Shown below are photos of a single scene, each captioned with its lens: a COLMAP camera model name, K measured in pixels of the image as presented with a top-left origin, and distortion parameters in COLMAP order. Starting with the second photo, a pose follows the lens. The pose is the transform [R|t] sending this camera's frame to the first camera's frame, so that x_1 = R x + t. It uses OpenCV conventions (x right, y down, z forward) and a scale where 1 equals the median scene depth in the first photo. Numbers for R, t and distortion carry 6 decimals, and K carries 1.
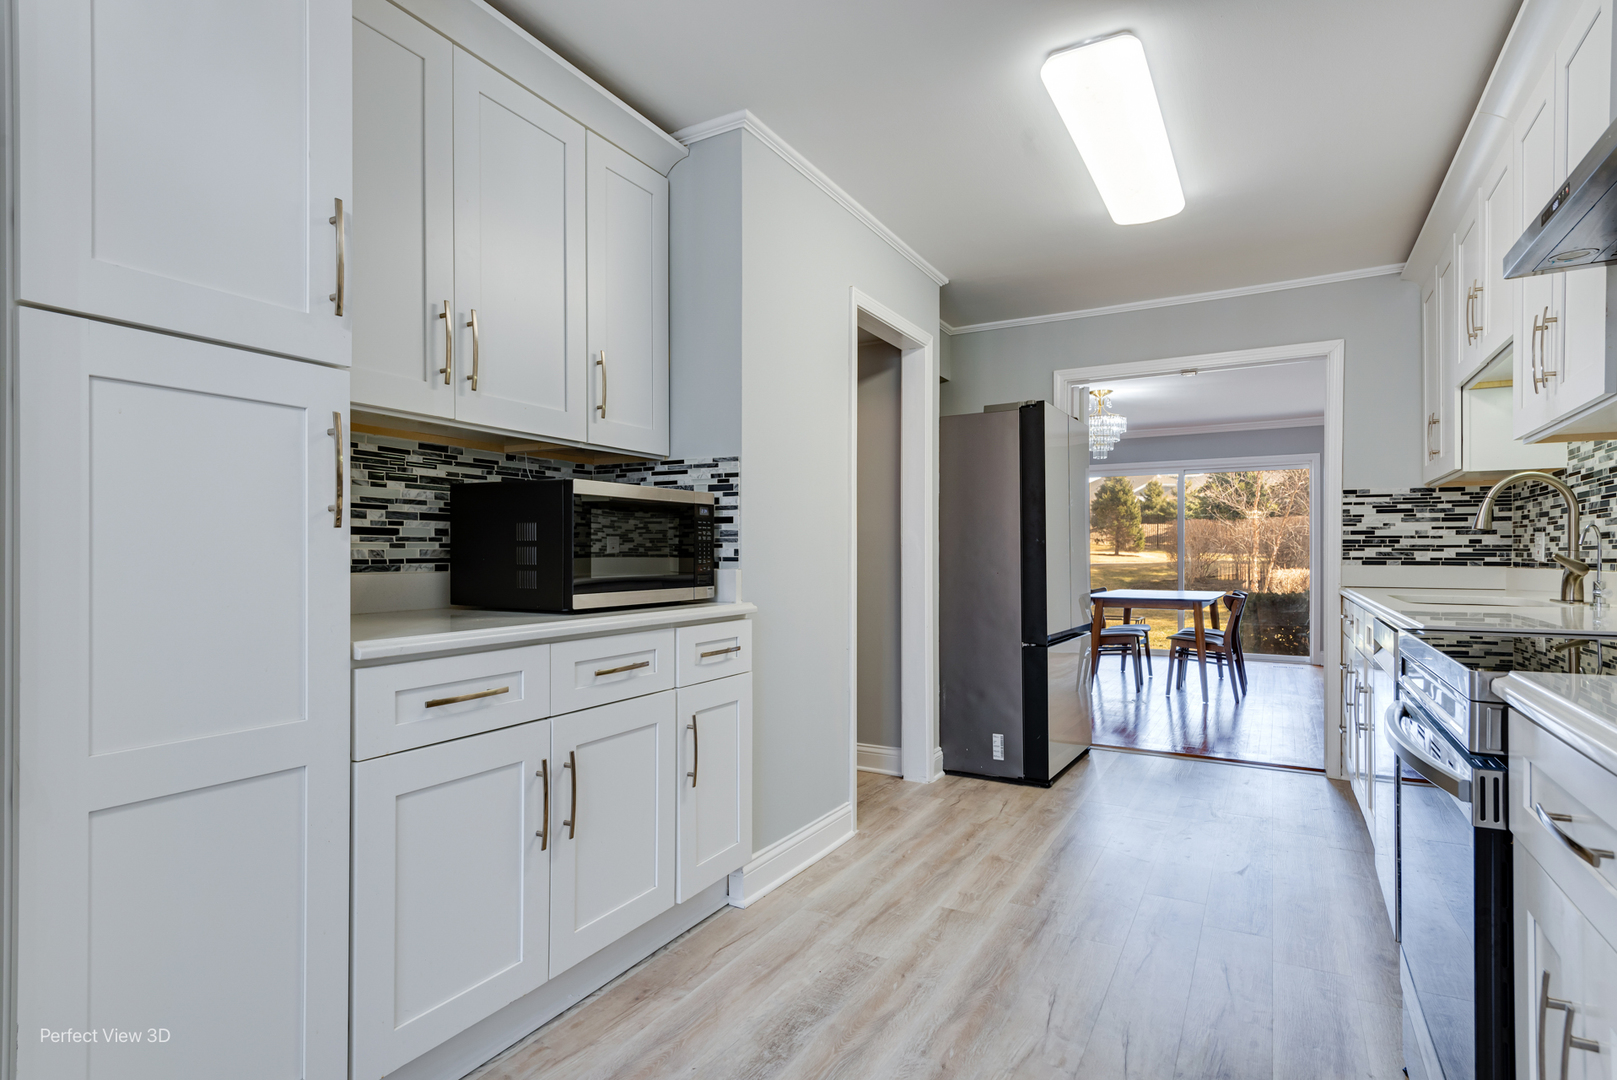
lens RADIAL K [[857.4, 0, 806.1], [0, 857.4, 554.1], [0, 0, 1]] dist [0.015031, -0.000235]
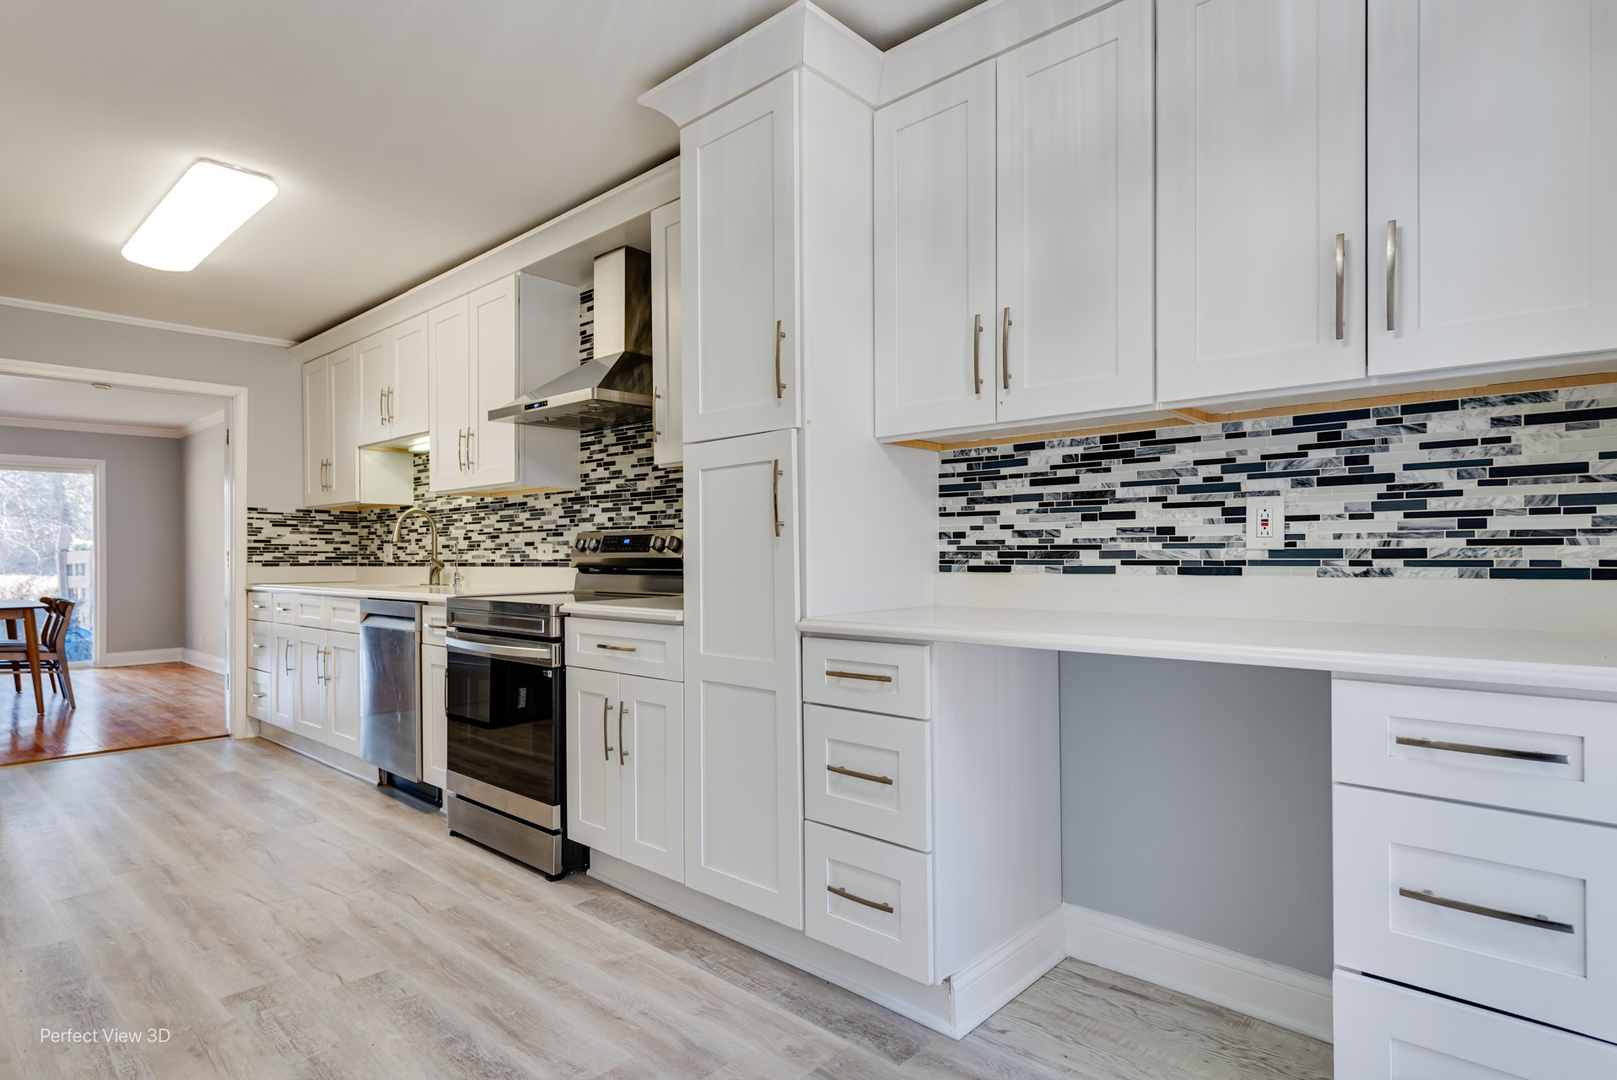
lens RADIAL K [[857.4, 0, 799.3], [0, 857.4, 545.0], [0, 0, 1]] dist [0.015031, -0.000235]
pose [[0.232274, 0.009756, 0.972602, -0.435610], [0.005601, 0.999920, -0.011367, -0.000603], [-0.972634, 0.008088, 0.232200, -0.077008]]
